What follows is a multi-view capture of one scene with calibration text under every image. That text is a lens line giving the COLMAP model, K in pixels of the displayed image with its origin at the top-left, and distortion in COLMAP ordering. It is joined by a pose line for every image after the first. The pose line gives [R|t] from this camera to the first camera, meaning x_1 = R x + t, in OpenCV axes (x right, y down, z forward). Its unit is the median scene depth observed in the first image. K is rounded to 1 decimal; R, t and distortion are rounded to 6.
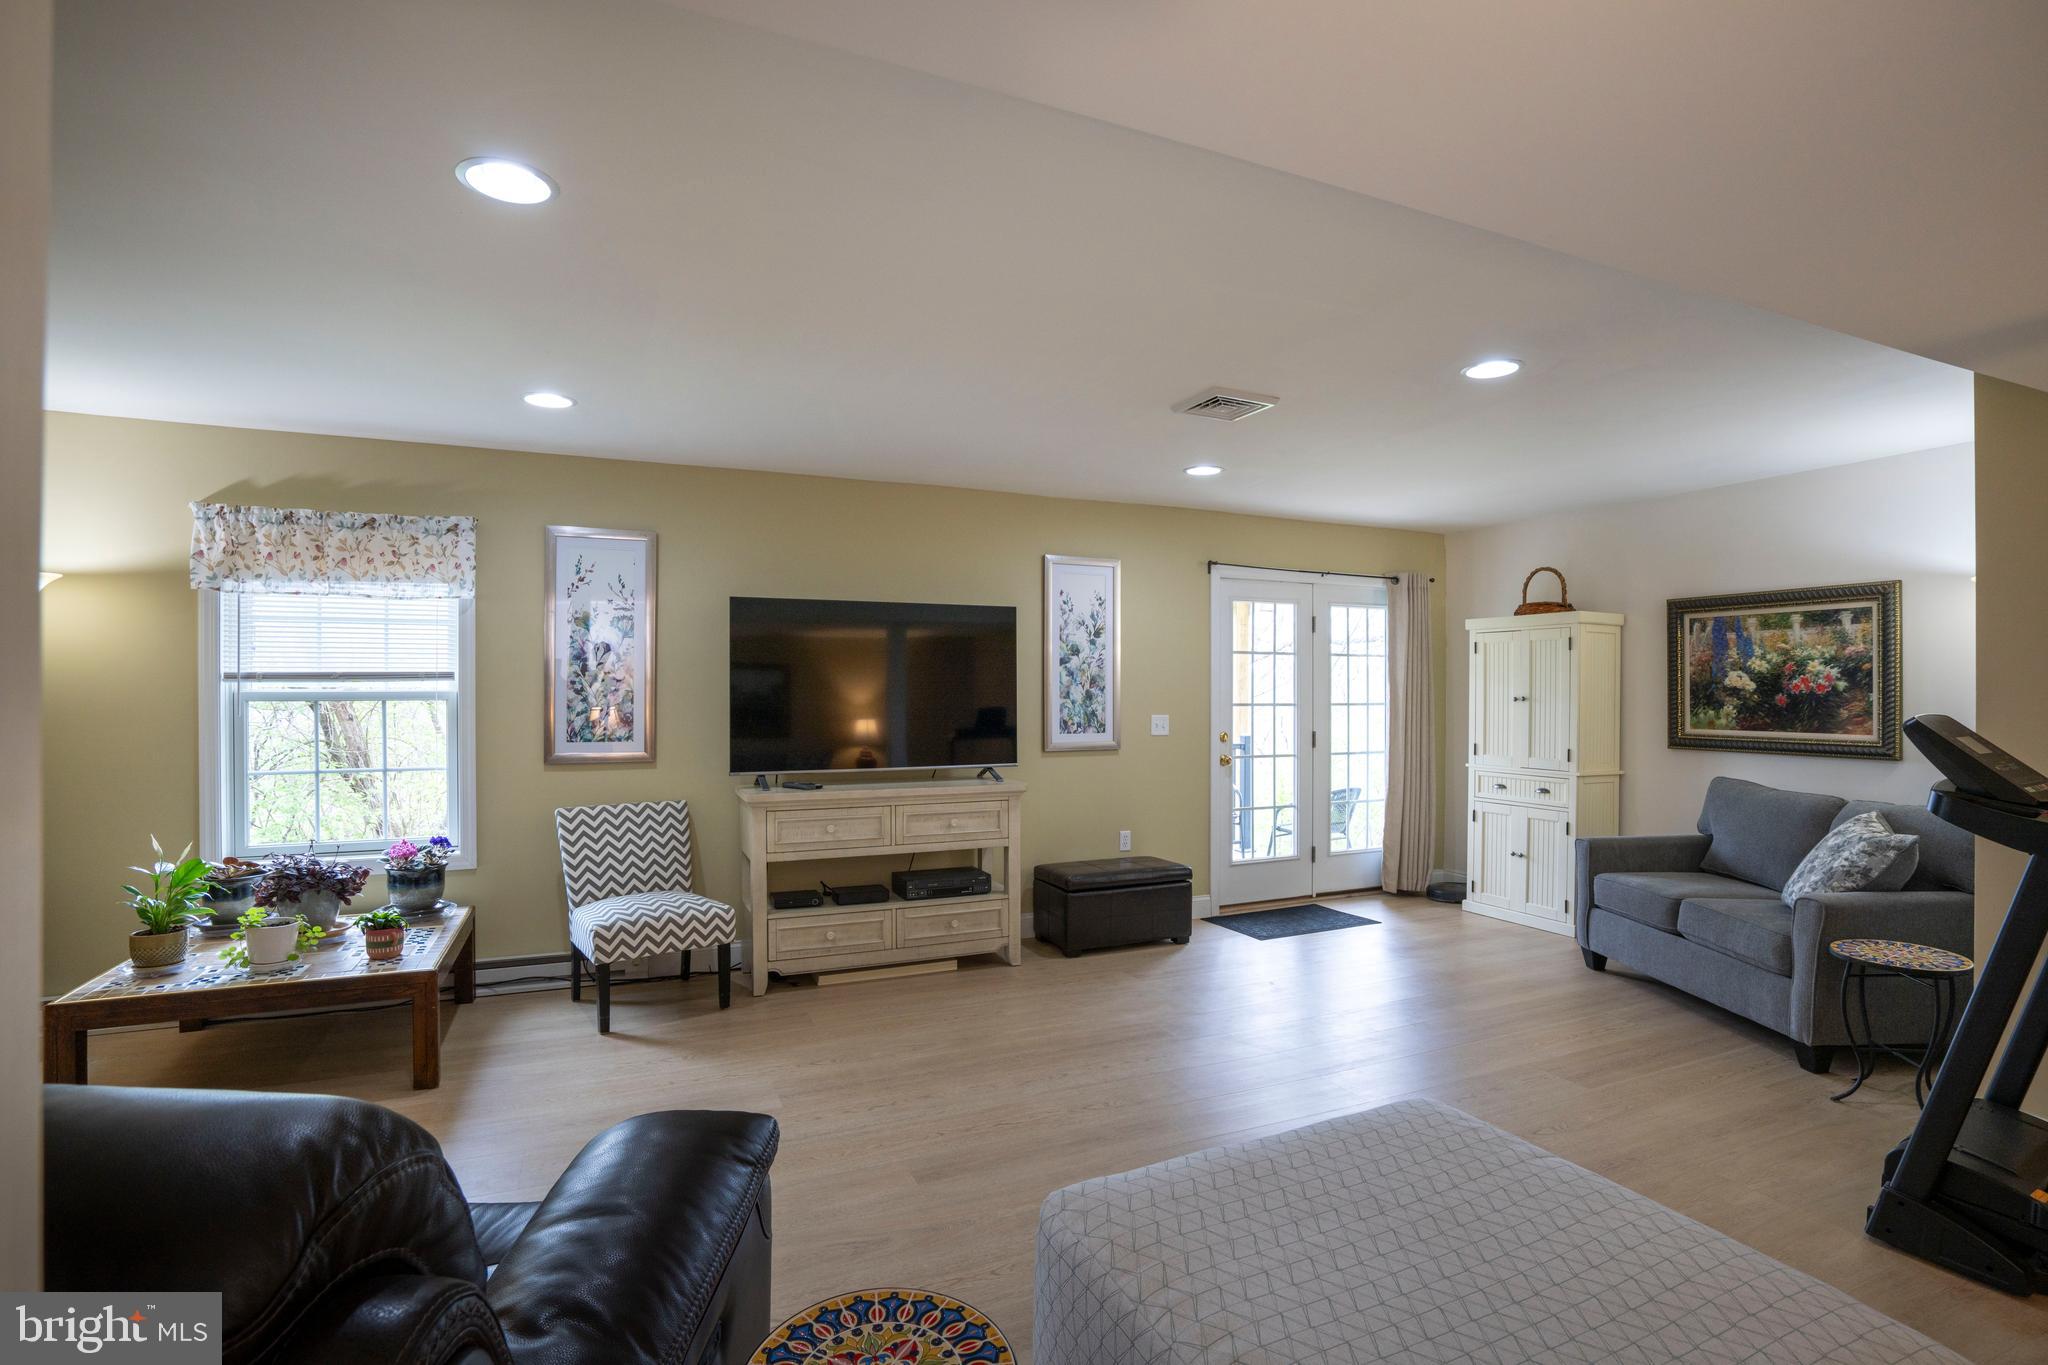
lens RADIAL K [[992.1, 0, 1062.2], [0, 992.1, 685.4], [0, 0, 1]] dist [0.005206, 0.000553]
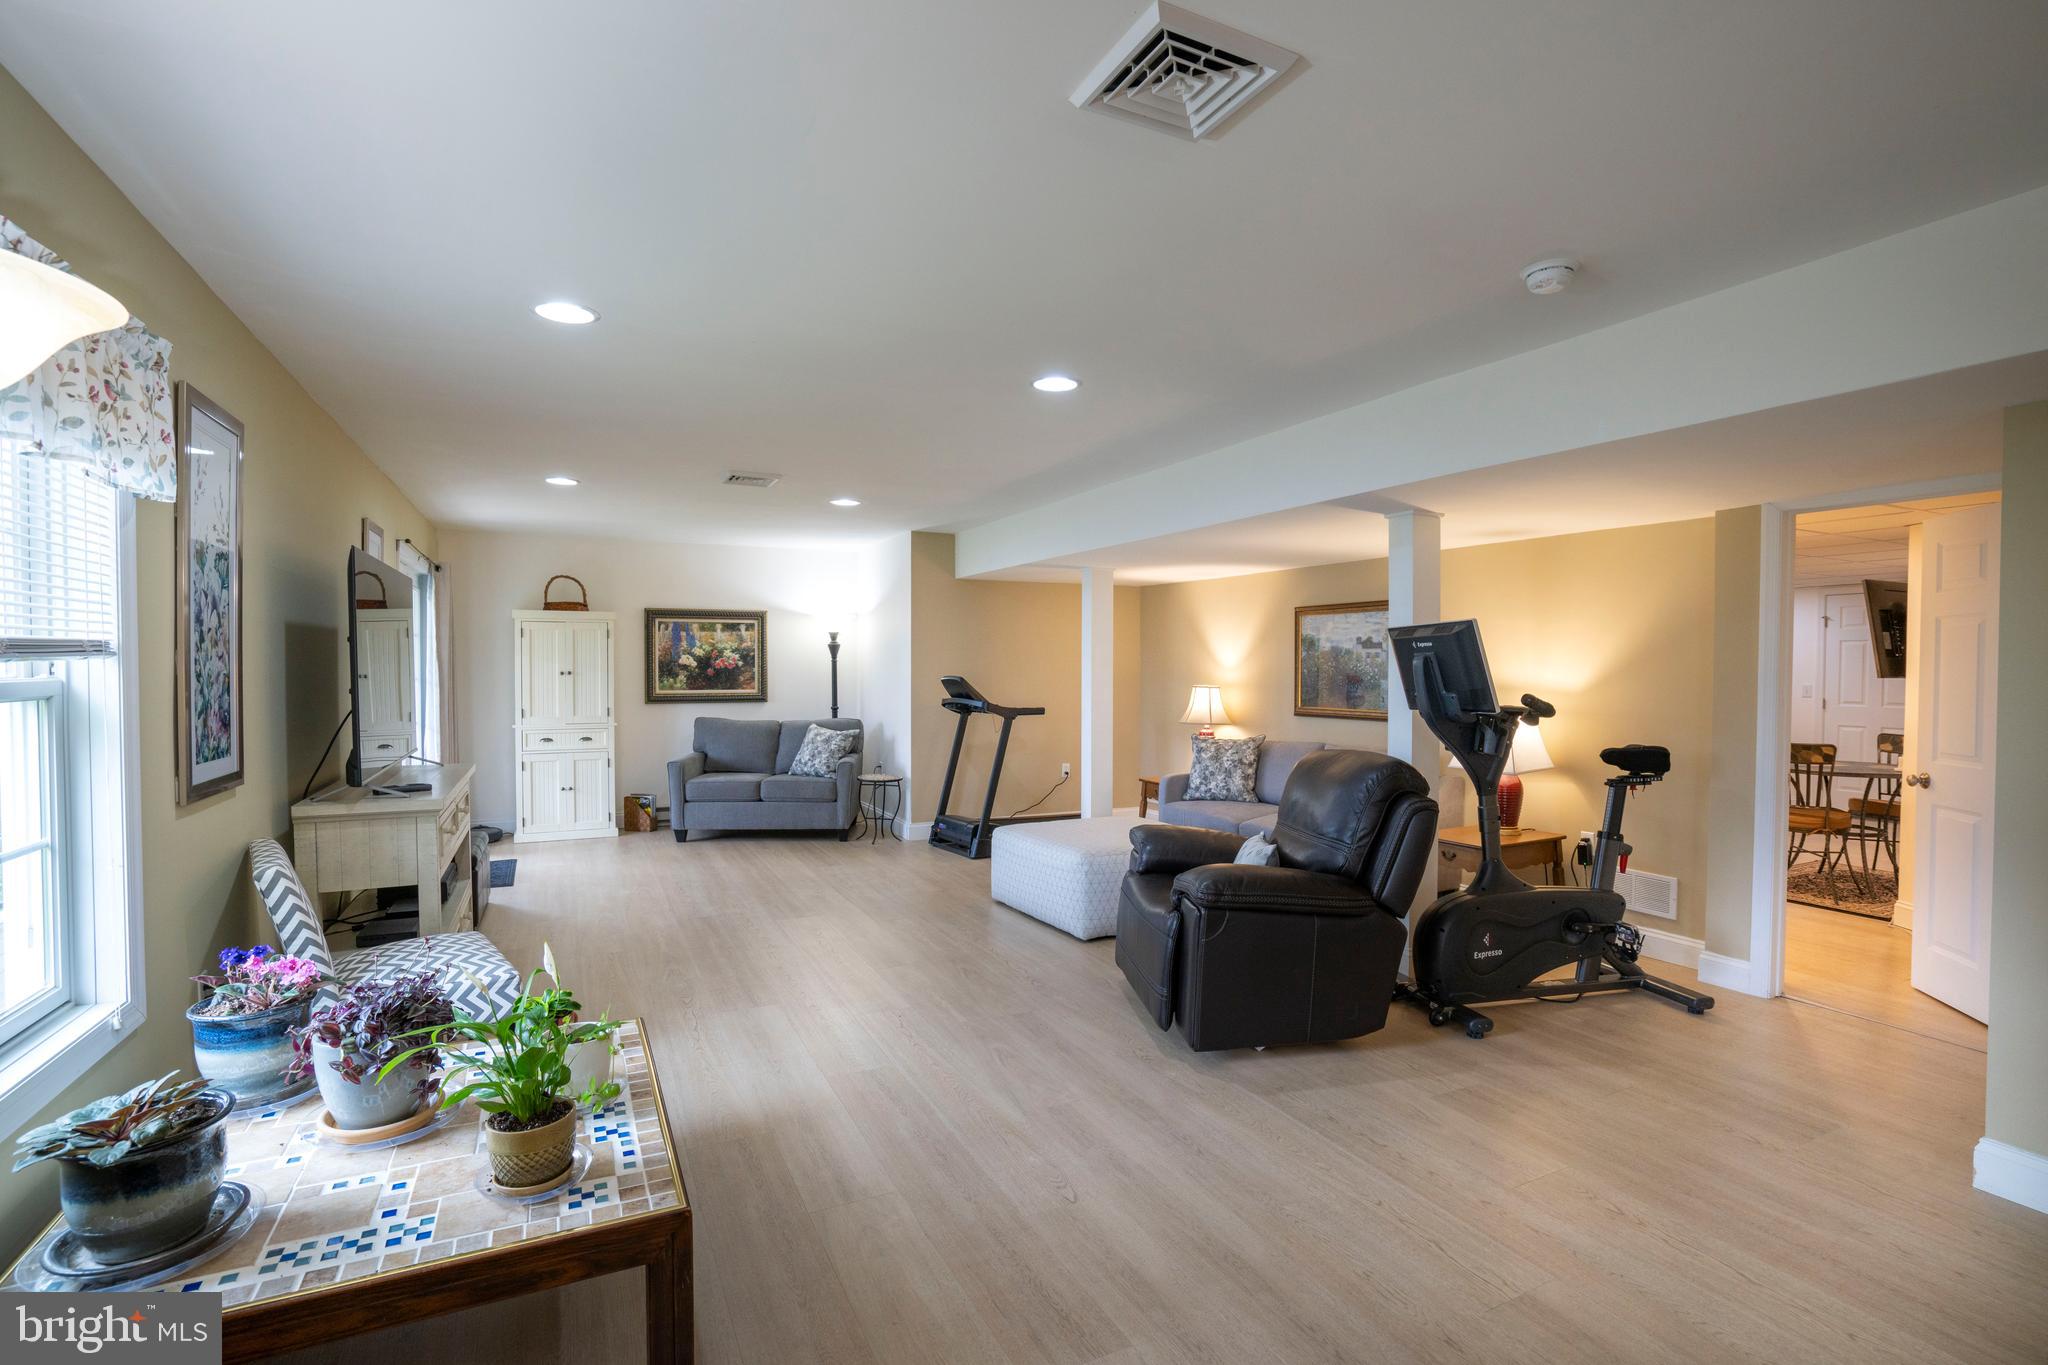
lens RADIAL K [[953.5, 0, 1021.9], [0, 953.5, 683.9], [0, 0, 1]] dist [-0.058360, 0.021733]
pose [[-0.004369, -0.021934, 0.999750, -0.924322], [-0.004008, 0.999752, 0.021916, -0.002811], [-0.999982, -0.003911, -0.004456, 0.437652]]
